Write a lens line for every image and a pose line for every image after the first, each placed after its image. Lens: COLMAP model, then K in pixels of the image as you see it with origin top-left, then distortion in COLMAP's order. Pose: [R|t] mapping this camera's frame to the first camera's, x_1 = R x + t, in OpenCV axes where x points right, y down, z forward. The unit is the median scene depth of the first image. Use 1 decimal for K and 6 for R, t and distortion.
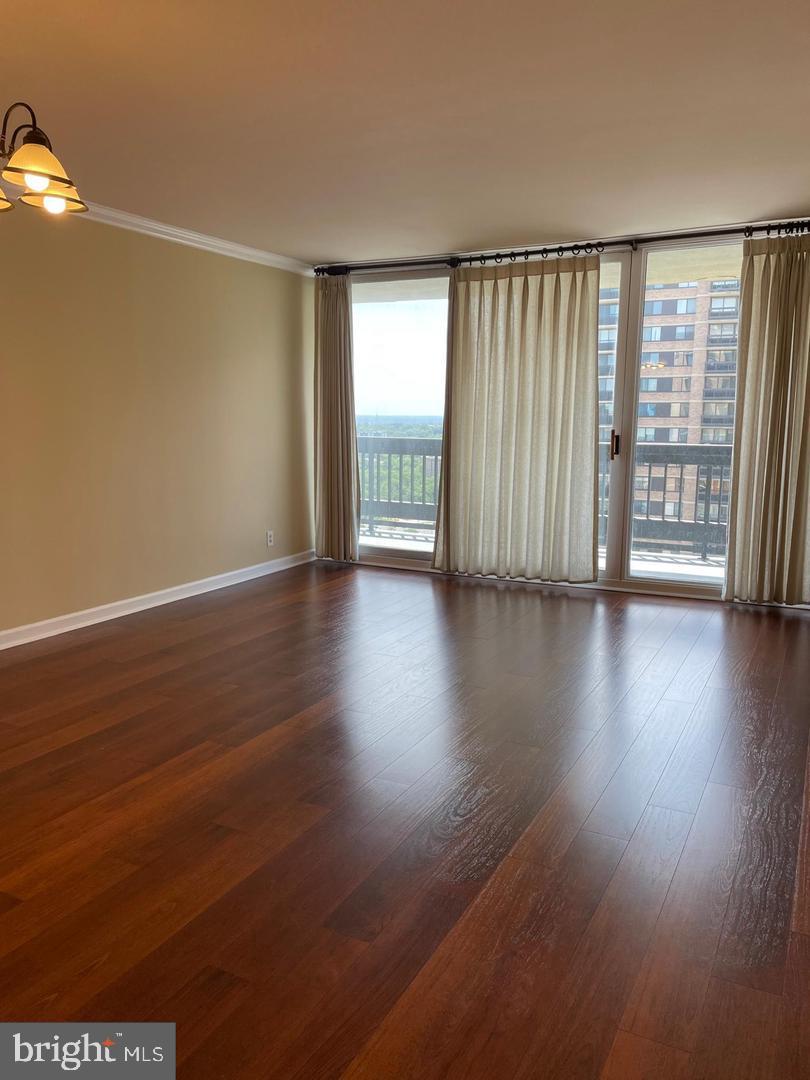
lens RADIAL K [[824.9, 0, 403.3], [0, 824.9, 538.8], [0, 0, 1]] dist [0.008829, -0.034466]
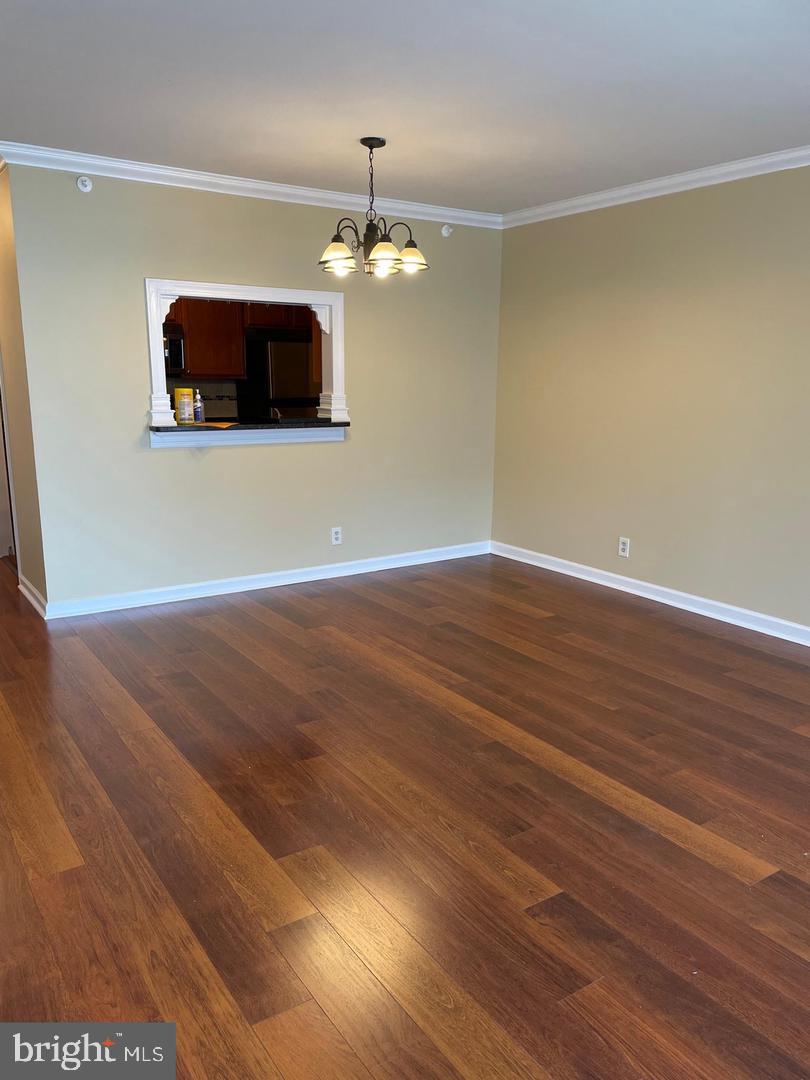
lens RADIAL K [[824.9, 0, 403.9], [0, 824.9, 540.8], [0, 0, 1]] dist [0.008829, -0.034466]
pose [[-0.497879, 0.144435, -0.855135, 0.814958], [-0.160135, 0.953768, 0.254329, -0.227388], [0.852334, 0.263562, -0.451732, 1.531930]]
